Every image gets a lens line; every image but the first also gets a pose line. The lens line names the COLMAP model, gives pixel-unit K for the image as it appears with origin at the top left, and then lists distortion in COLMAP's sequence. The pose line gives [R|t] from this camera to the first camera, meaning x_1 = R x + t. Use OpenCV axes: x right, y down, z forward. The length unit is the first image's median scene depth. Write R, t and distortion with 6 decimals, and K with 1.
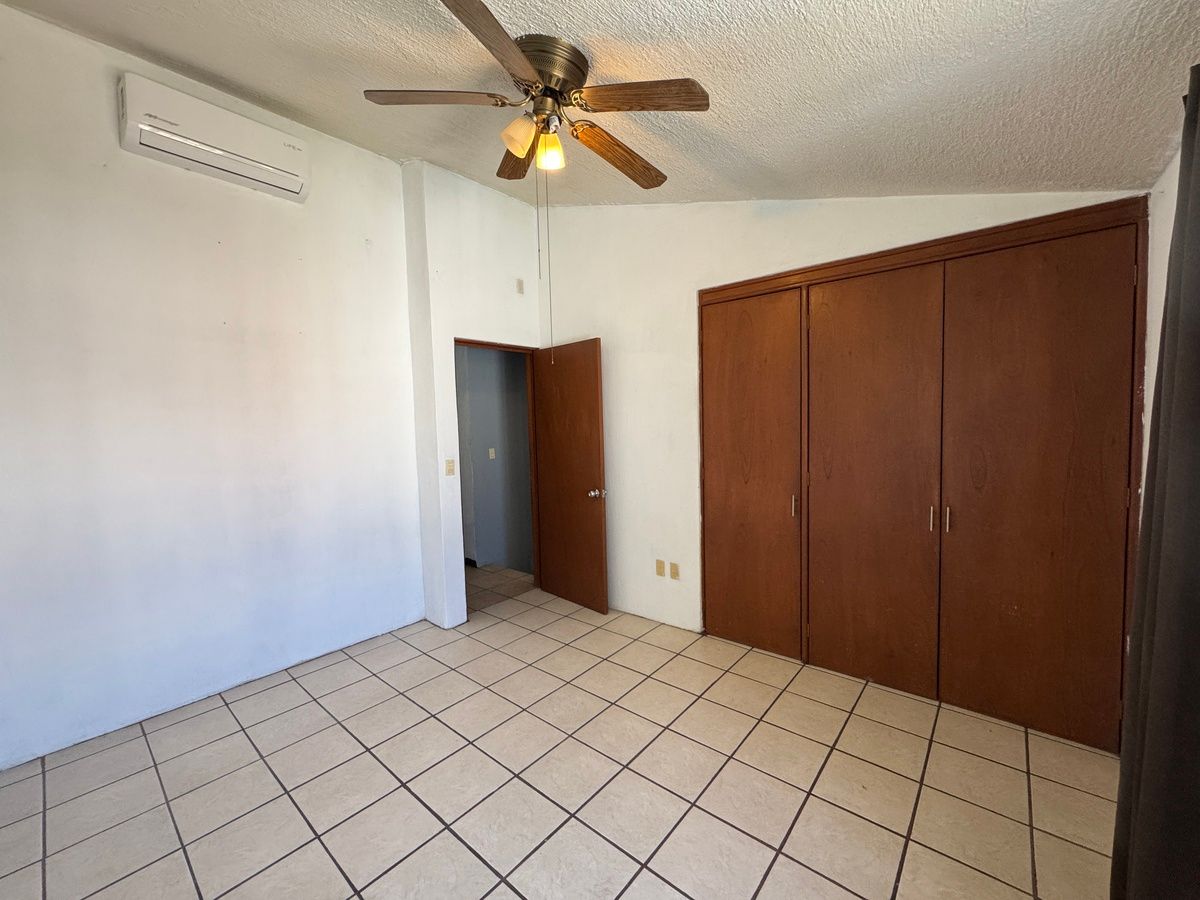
lens RADIAL K [[480.8, 0, 596.8], [0, 480.8, 450.0], [0, 0, 1]] dist [-0.005403, 0.000225]
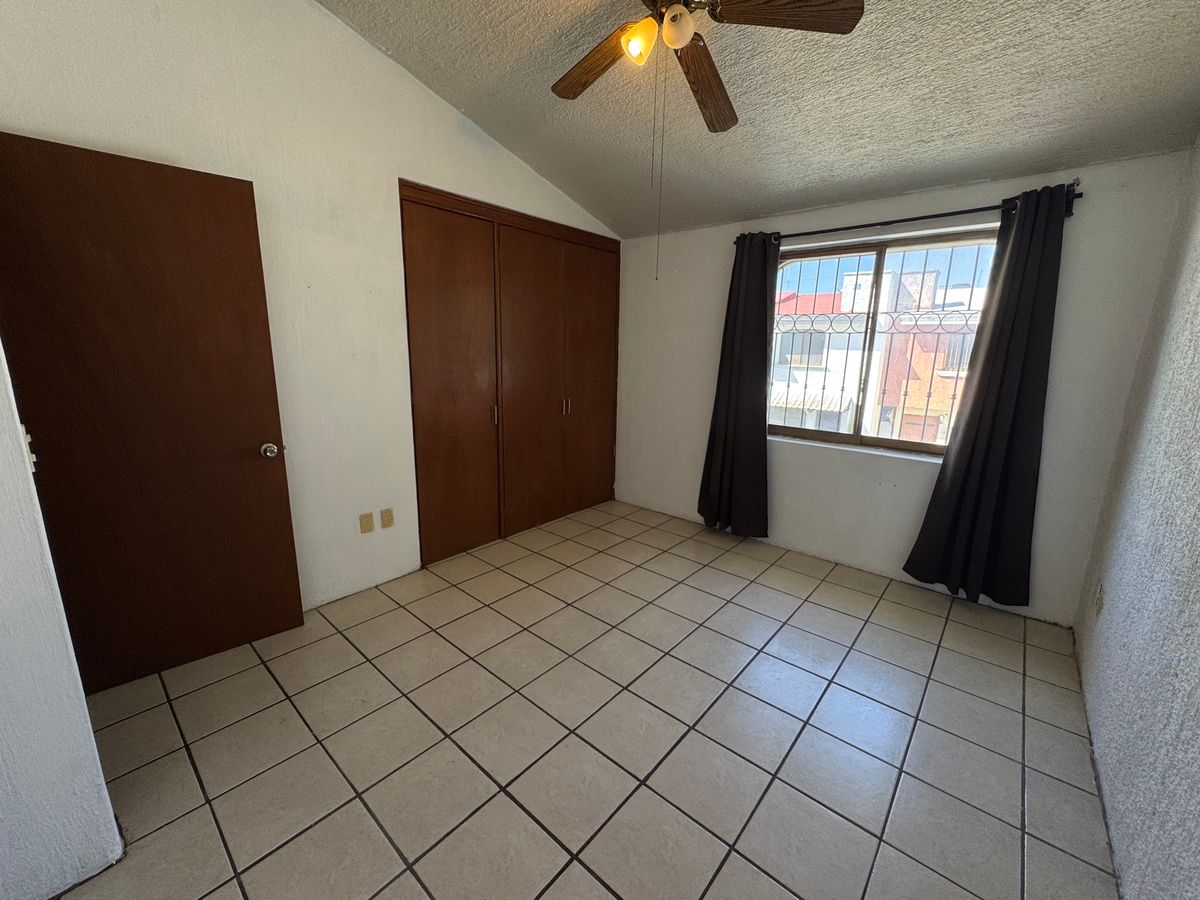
lens RADIAL K [[483.4, 0, 600.0], [0, 483.4, 450.0], [0, 0, 1]] dist [-0.003139, -0.000111]
pose [[0.005021, -0.186589, 0.982425, -0.747158], [0.041445, 0.981632, 0.186227, -0.009887], [-0.999128, 0.039781, 0.012662, 0.701411]]
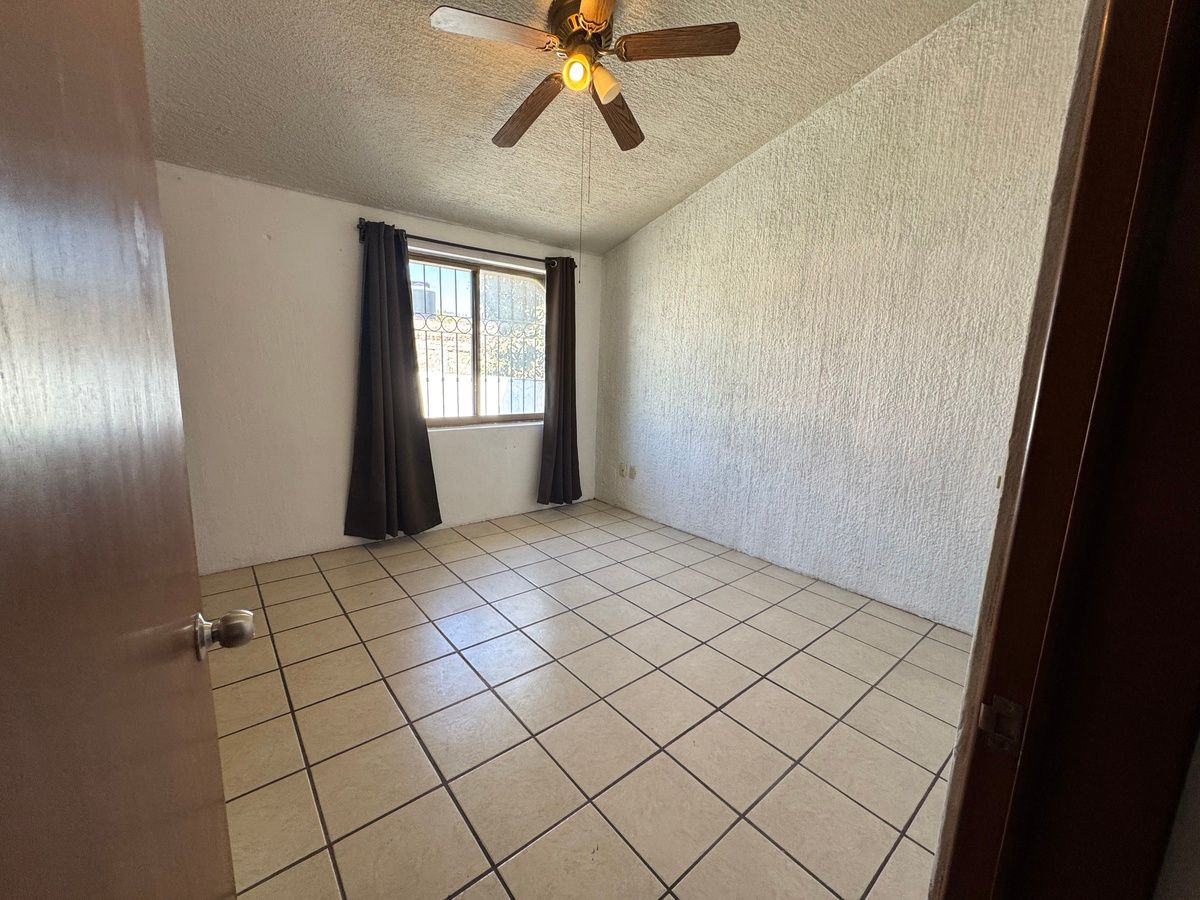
lens RADIAL K [[480.8, 0, 596.8], [0, 480.8, 450.0], [0, 0, 1]] dist [-0.005403, 0.000225]
pose [[-0.985872, -0.033423, 0.164131, -0.222801], [0.004435, 0.974337, 0.225049, -0.025615], [-0.167441, 0.222598, -0.960424, 1.396445]]
